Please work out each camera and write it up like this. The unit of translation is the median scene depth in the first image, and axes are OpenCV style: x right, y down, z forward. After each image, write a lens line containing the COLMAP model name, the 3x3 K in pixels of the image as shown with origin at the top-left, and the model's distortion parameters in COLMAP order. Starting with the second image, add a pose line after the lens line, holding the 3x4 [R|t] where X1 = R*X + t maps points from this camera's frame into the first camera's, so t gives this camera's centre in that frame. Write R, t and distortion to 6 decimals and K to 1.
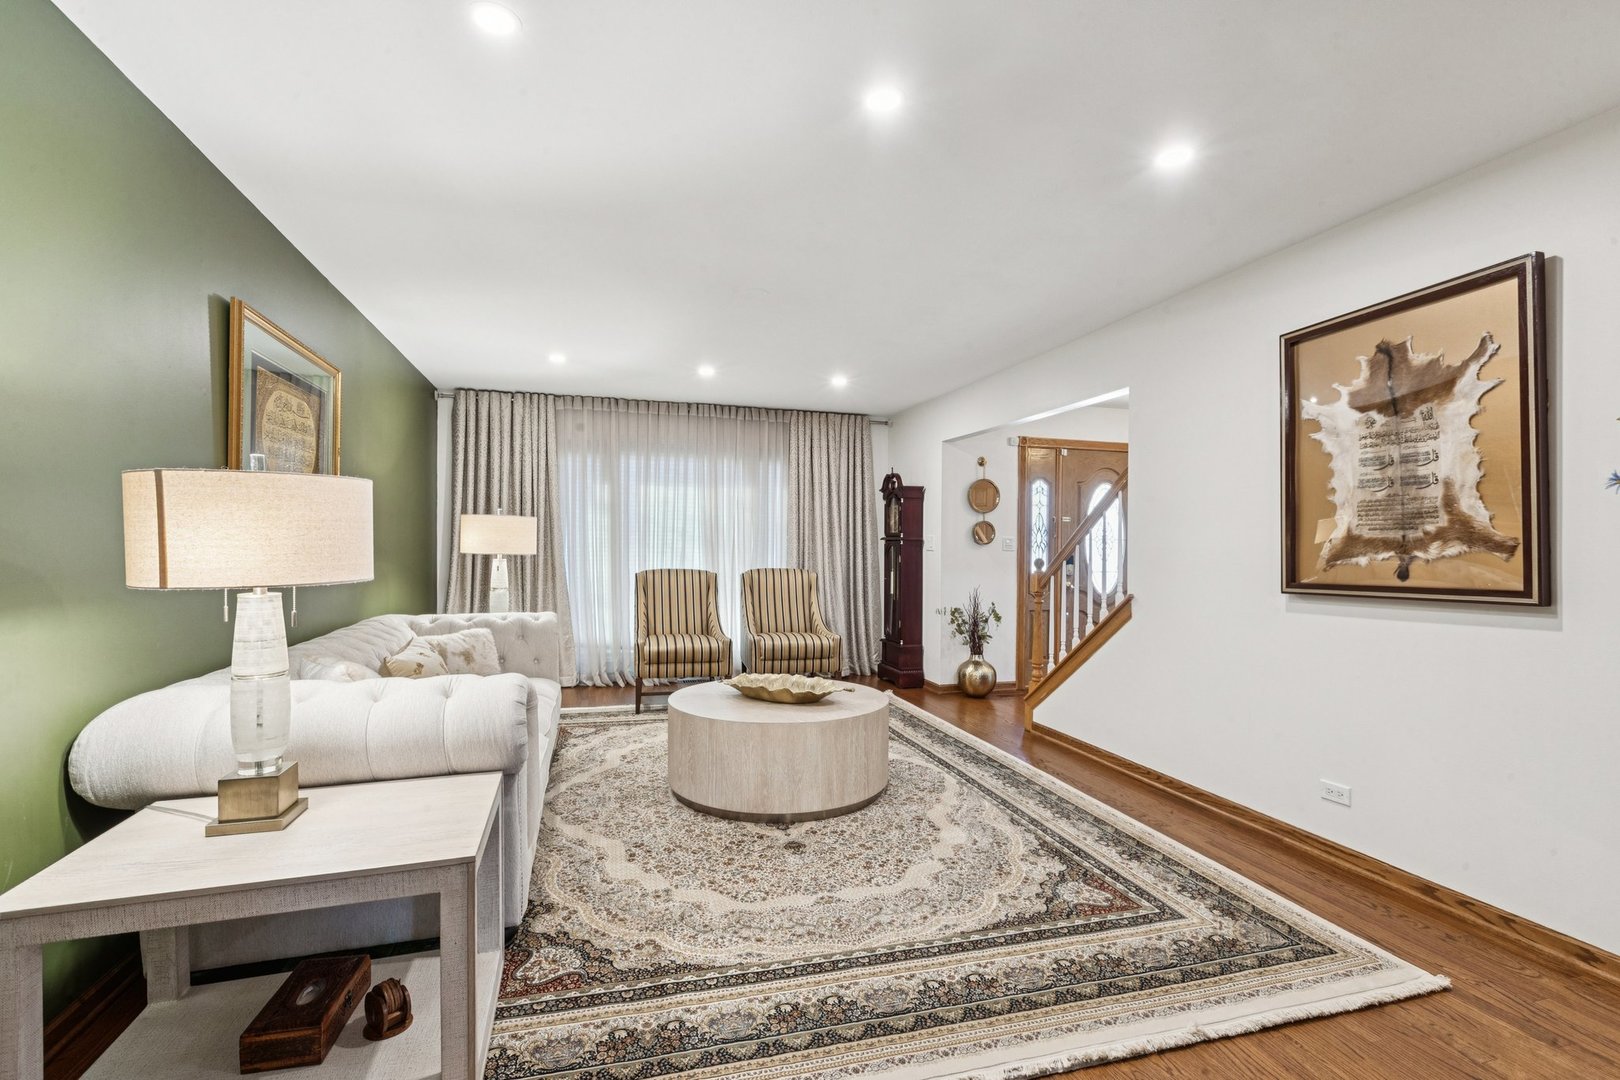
lens RADIAL K [[724.5, 0, 808.2], [0, 724.5, 545.8], [0, 0, 1]] dist [0.002170, -0.001603]
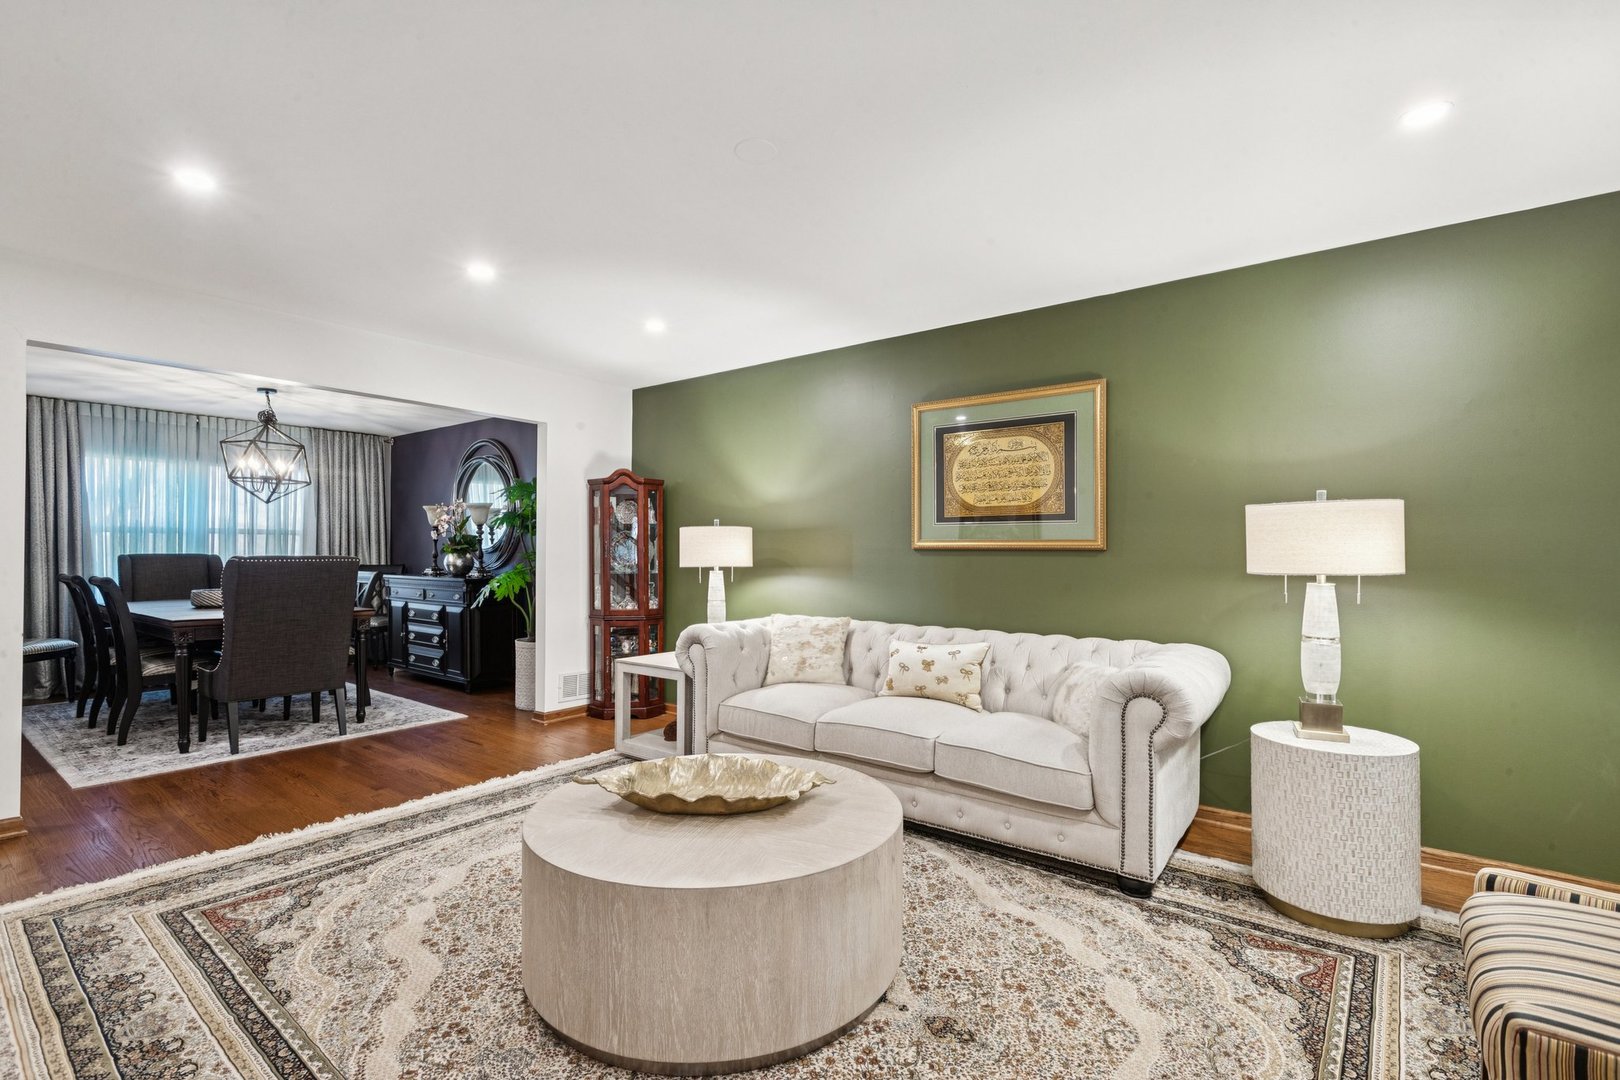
lens RADIAL K [[724.5, 0, 806.4], [0, 724.5, 545.8], [0, 0, 1]] dist [0.002170, -0.001603]
pose [[-0.809033, -0.012575, -0.587629, 0.358409], [-0.010379, 0.999921, -0.007108, -0.001264], [0.587672, 0.000348, -0.809099, 2.154458]]
